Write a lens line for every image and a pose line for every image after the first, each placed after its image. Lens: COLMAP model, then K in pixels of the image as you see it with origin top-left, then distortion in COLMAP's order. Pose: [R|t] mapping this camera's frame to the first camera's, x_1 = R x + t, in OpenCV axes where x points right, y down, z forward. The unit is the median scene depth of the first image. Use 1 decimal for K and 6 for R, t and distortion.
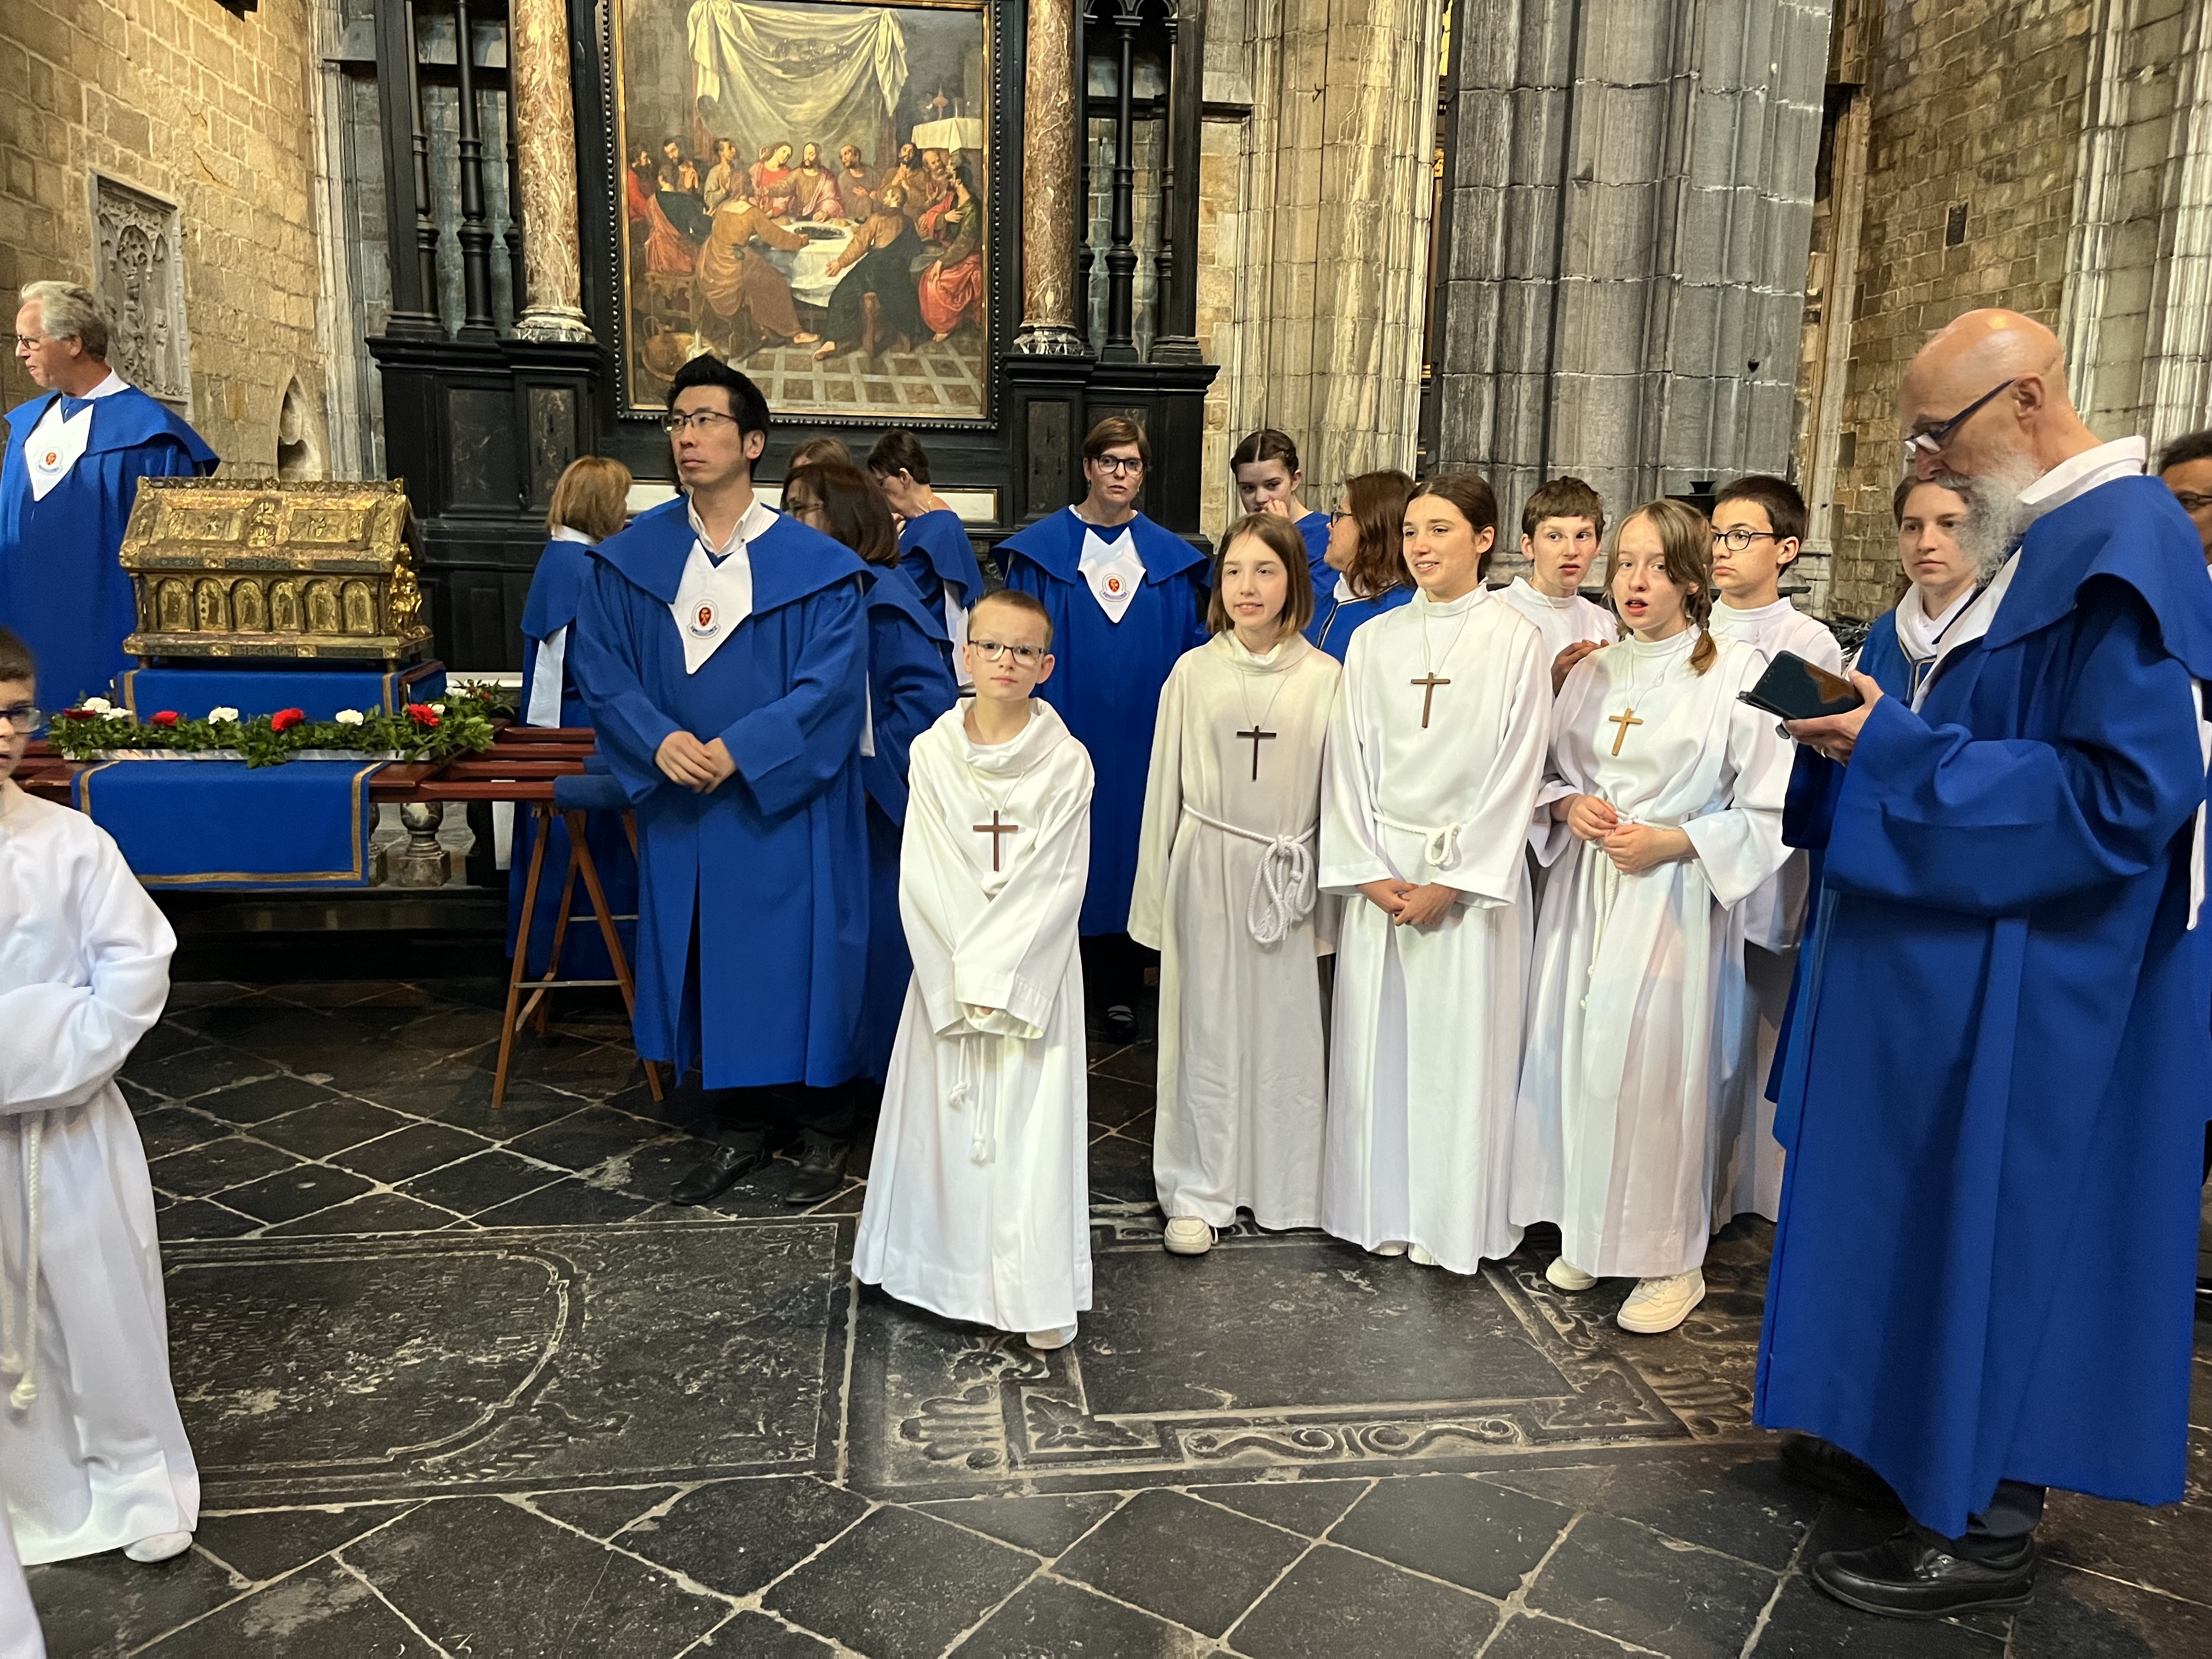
lens RADIAL K [[1667.7, 0, 1108.6], [0, 1667.7, 822.4], [0, 0, 1]] dist [0.051079, -0.074161]
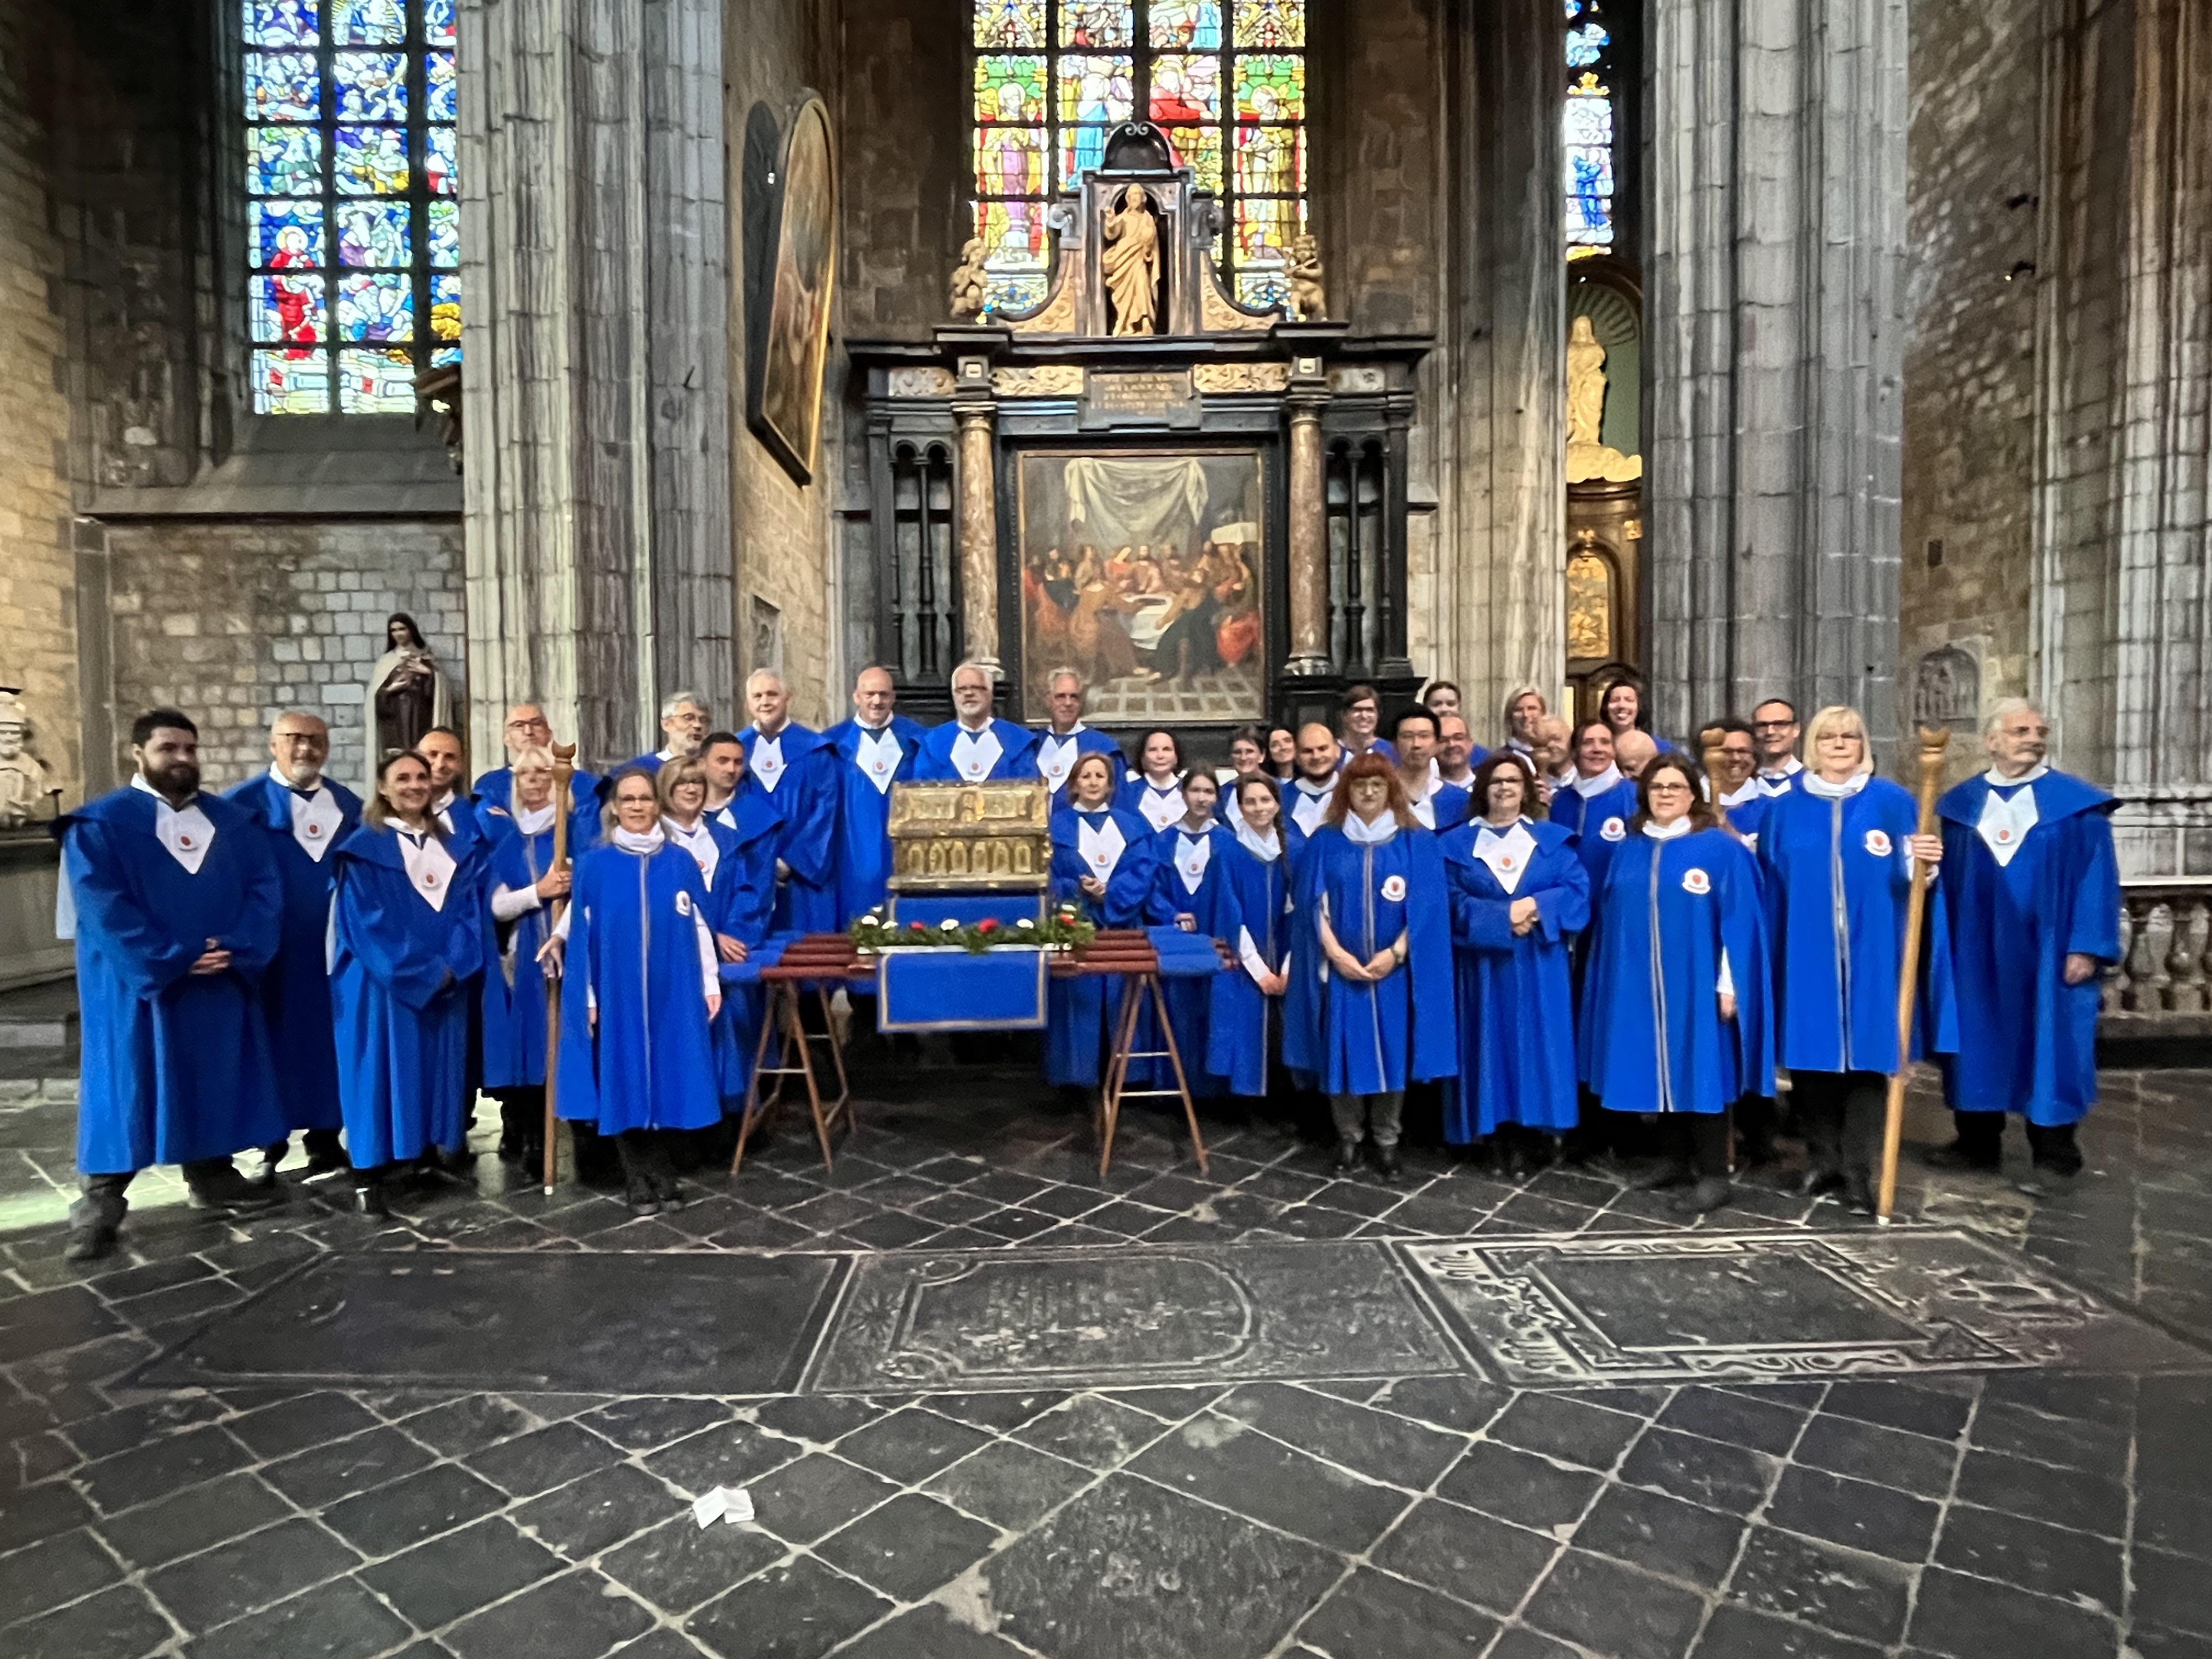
lens RADIAL K [[1284.6, 0, 1095.8], [0, 1284.6, 844.2], [0, 0, 1]] dist [0.001470, -0.002579]
pose [[0.994928, -0.029282, -0.096230, -0.193416], [0.016244, 0.990905, -0.133579, 0.019788], [0.099266, 0.131338, 0.986355, -0.159599]]
